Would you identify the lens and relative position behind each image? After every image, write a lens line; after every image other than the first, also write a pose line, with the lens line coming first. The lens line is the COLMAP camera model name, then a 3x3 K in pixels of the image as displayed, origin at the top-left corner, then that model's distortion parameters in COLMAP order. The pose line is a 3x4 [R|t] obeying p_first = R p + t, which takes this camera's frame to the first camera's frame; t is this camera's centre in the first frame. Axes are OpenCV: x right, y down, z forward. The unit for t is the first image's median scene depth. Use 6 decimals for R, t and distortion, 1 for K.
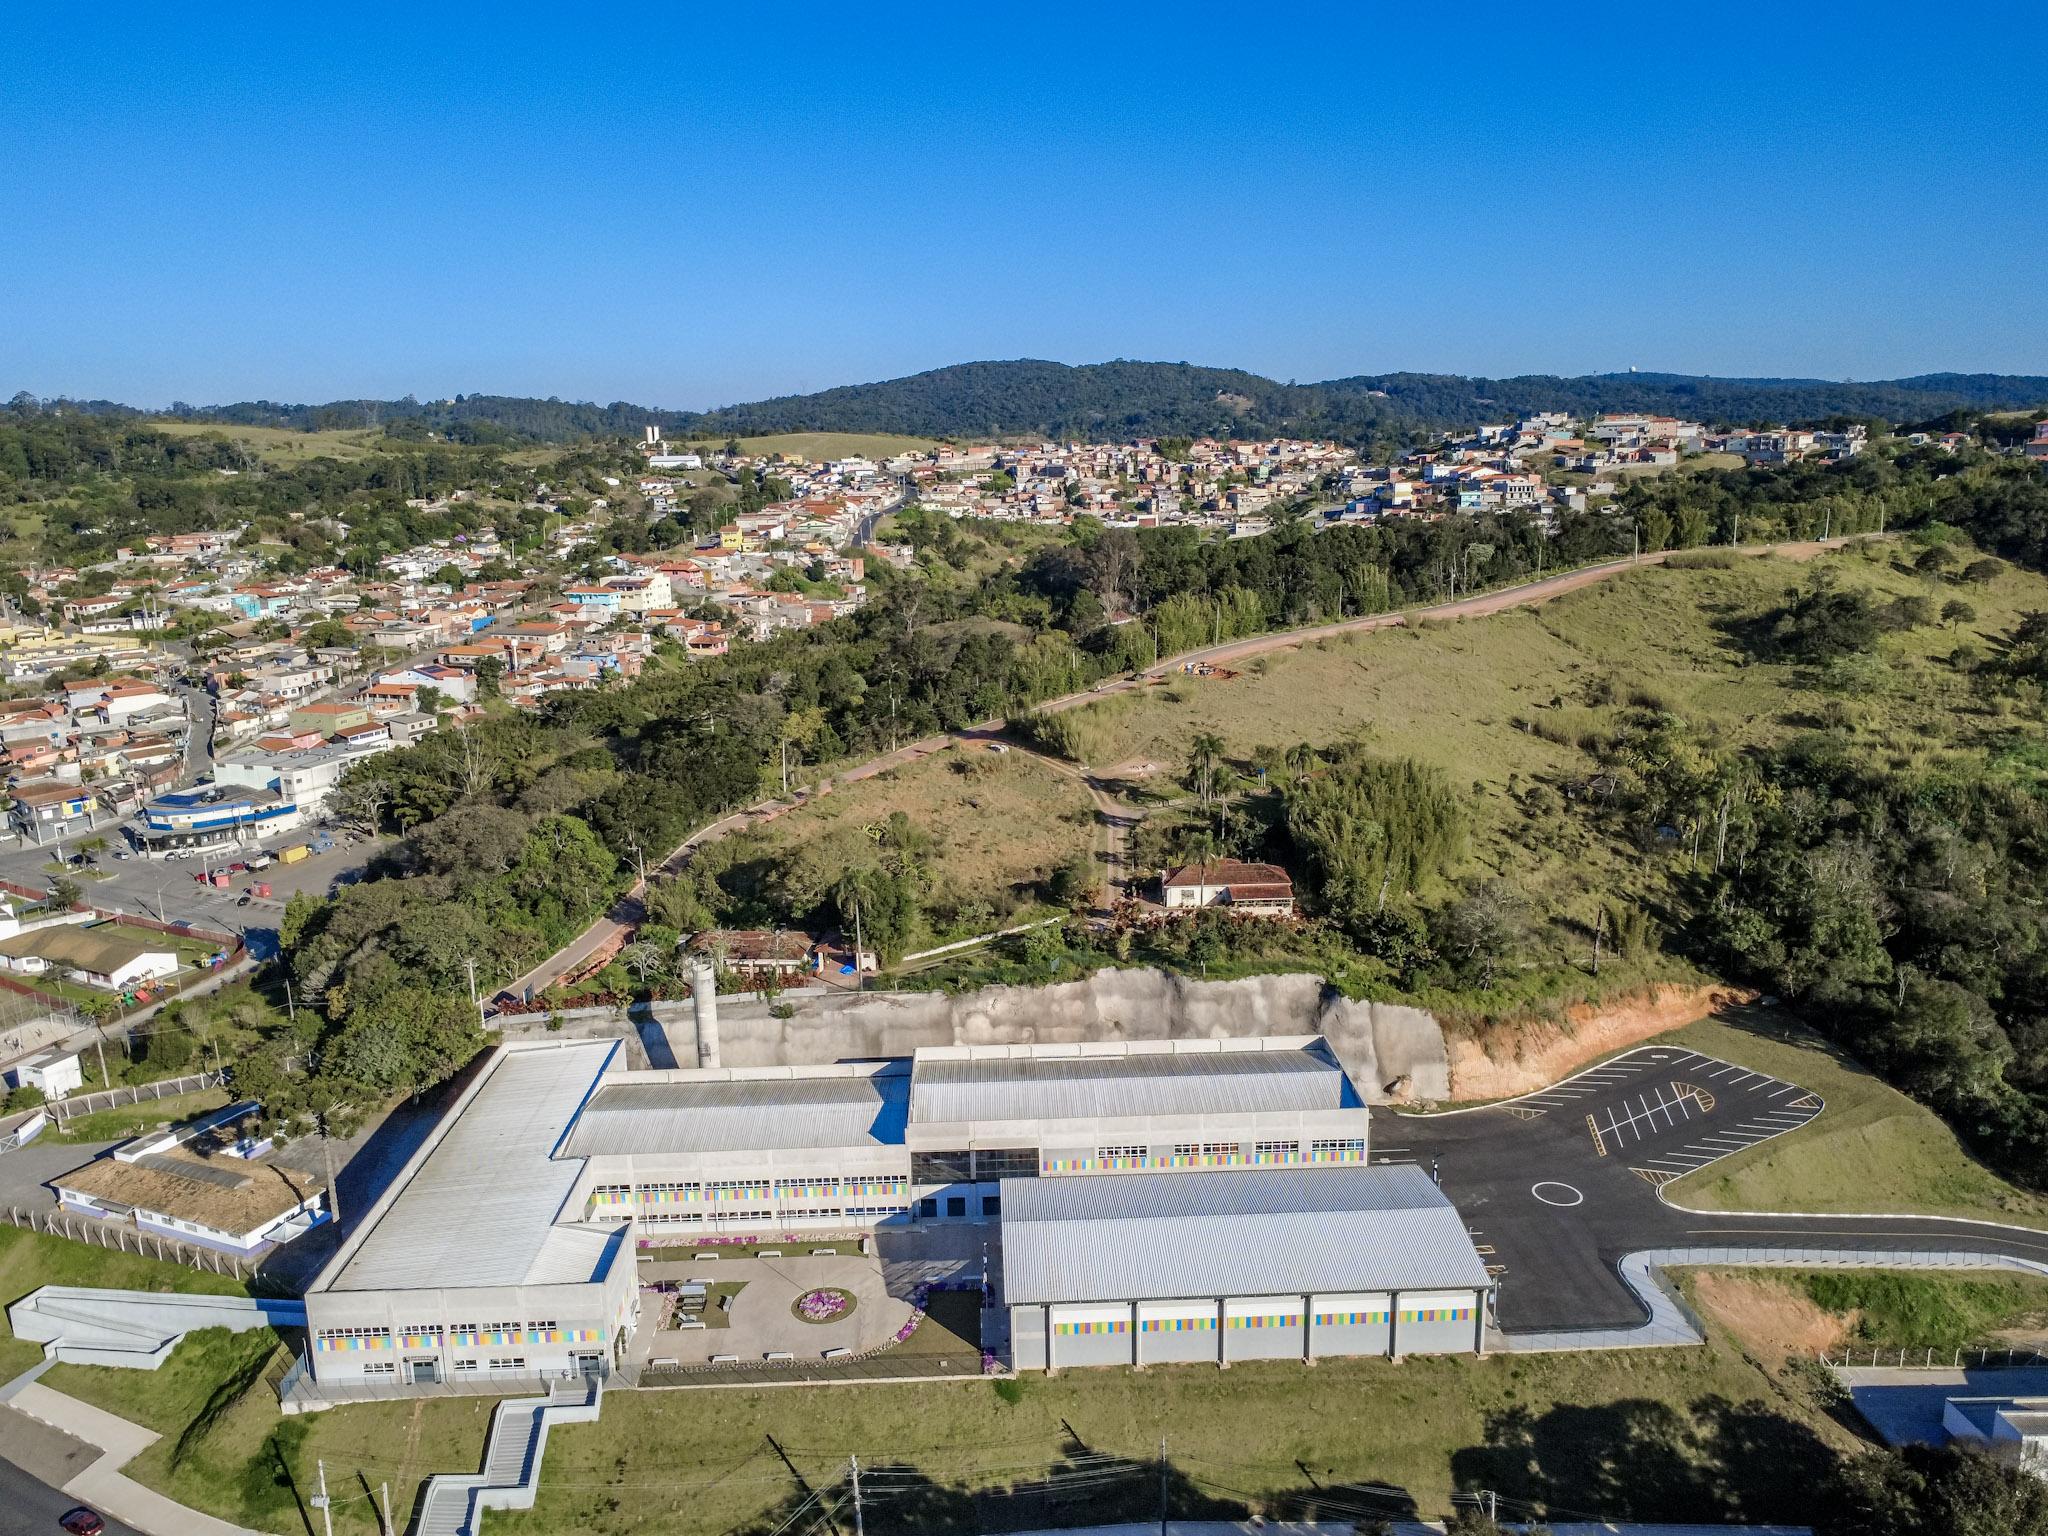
lens RADIAL K [[1480.2, 0, 1024.0], [0, 1480.2, 768.0], [0, 0, 1]] dist [0.000861, -0.002818]
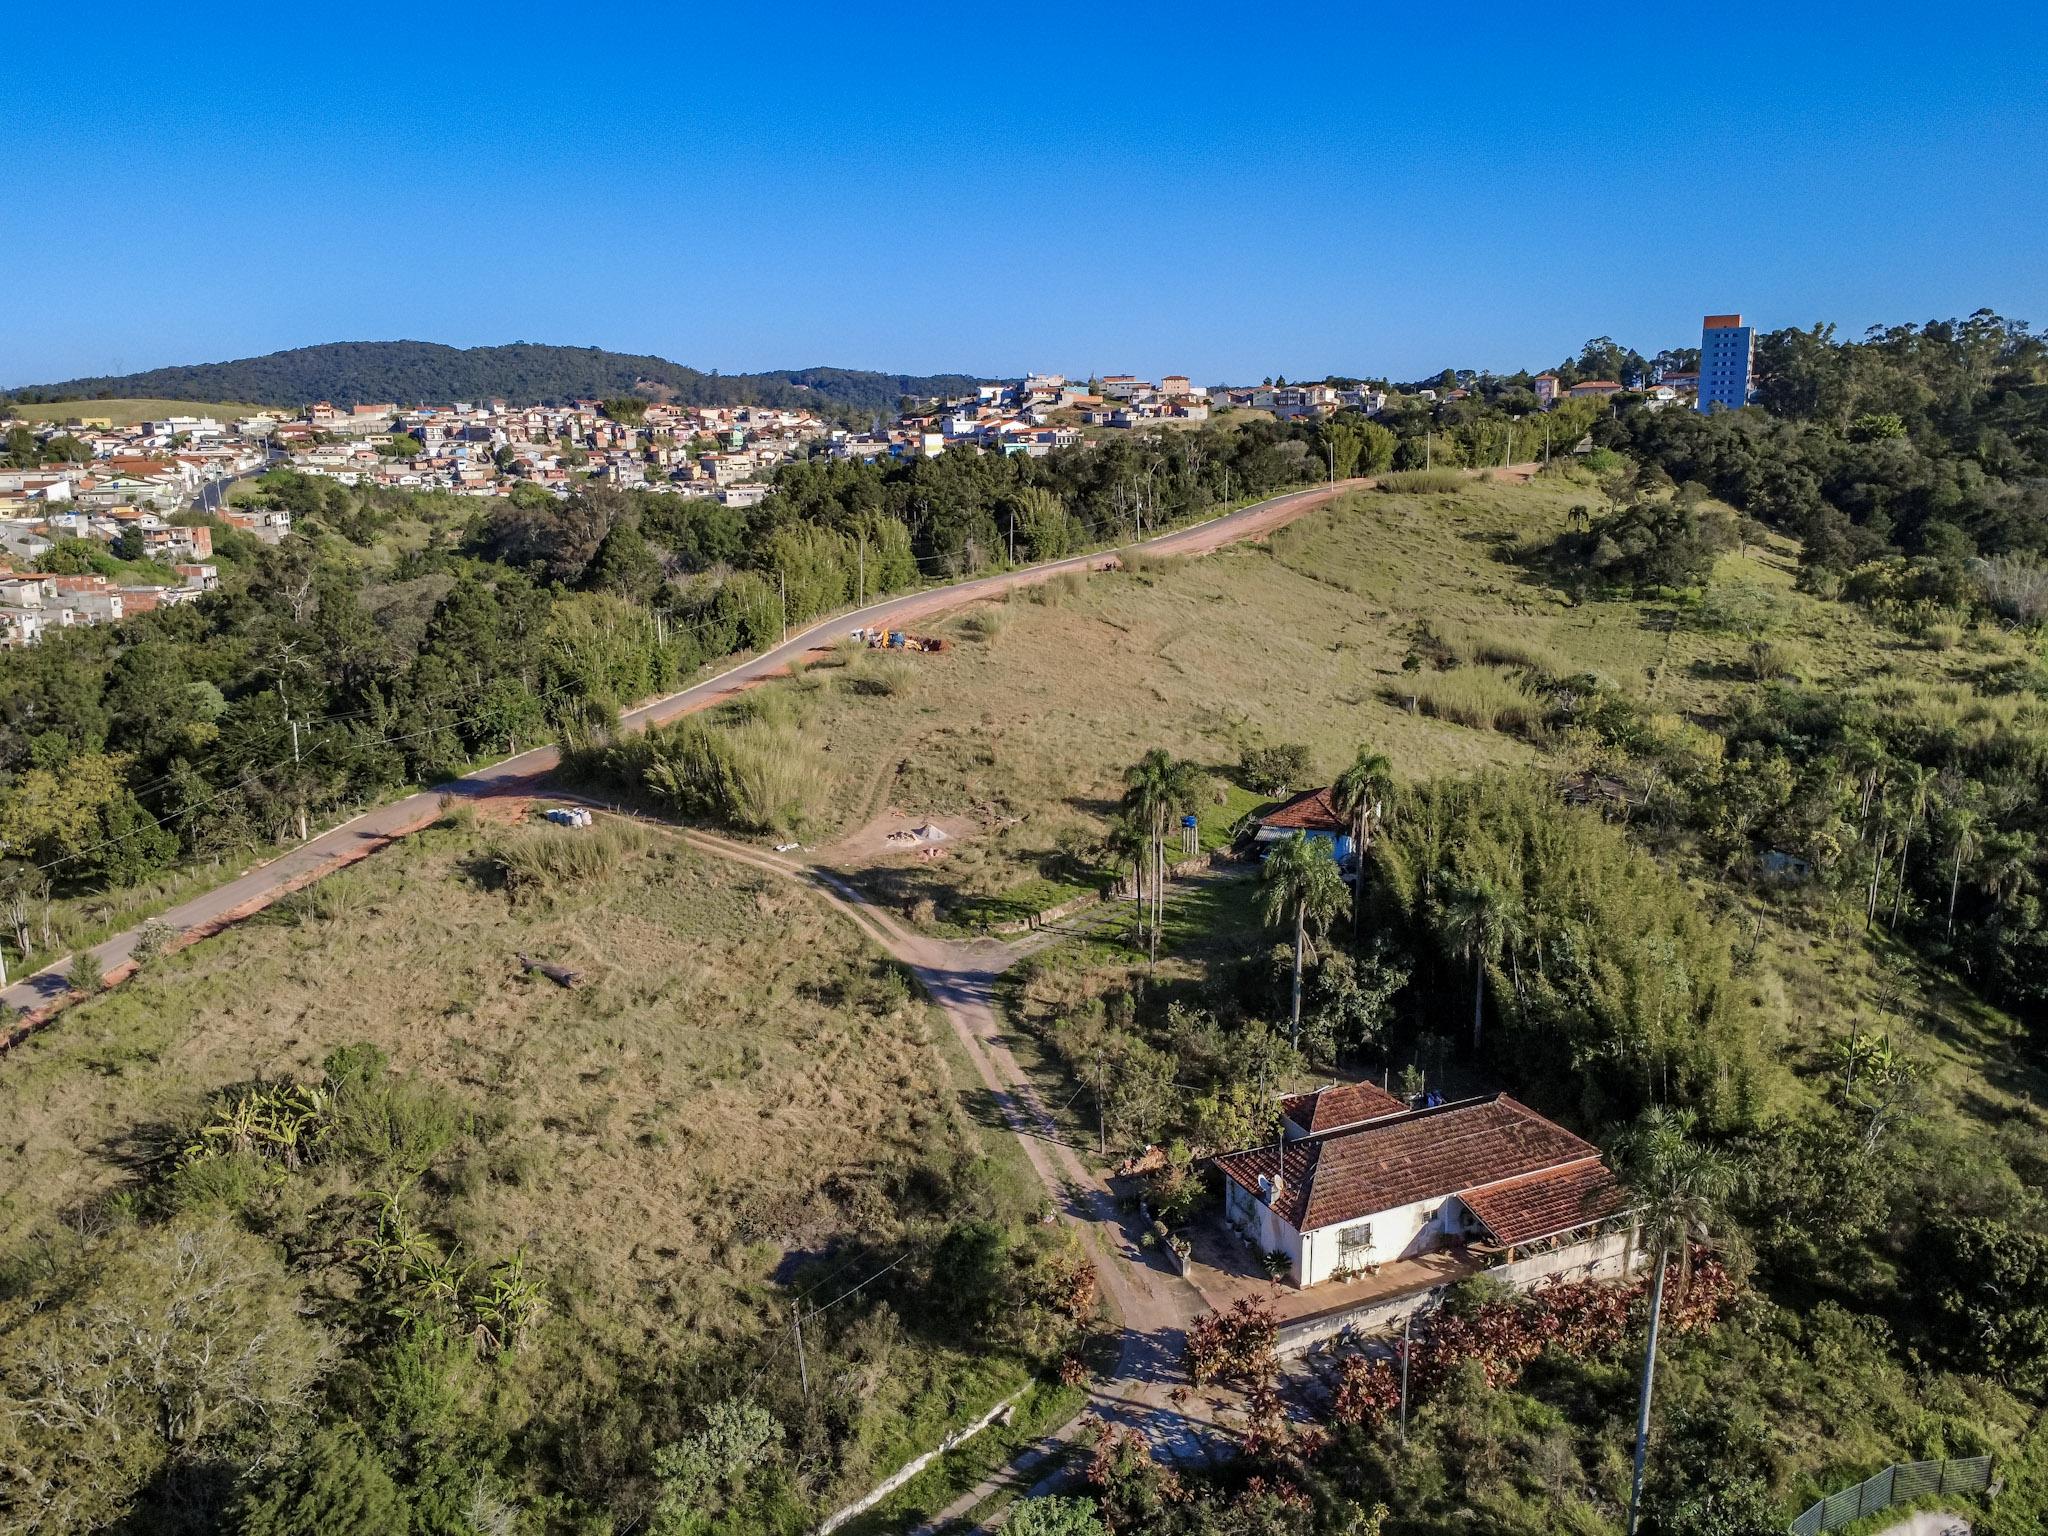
lens RADIAL K [[1480.2, 0, 1024.0], [0, 1480.2, 768.0], [0, 0, 1]] dist [0.000861, -0.002818]
pose [[0.925304, -0.075954, 0.371542, -0.020522], [0.078325, 0.996890, 0.008729, -0.007915], [-0.371049, 0.021024, 0.928375, 0.202091]]
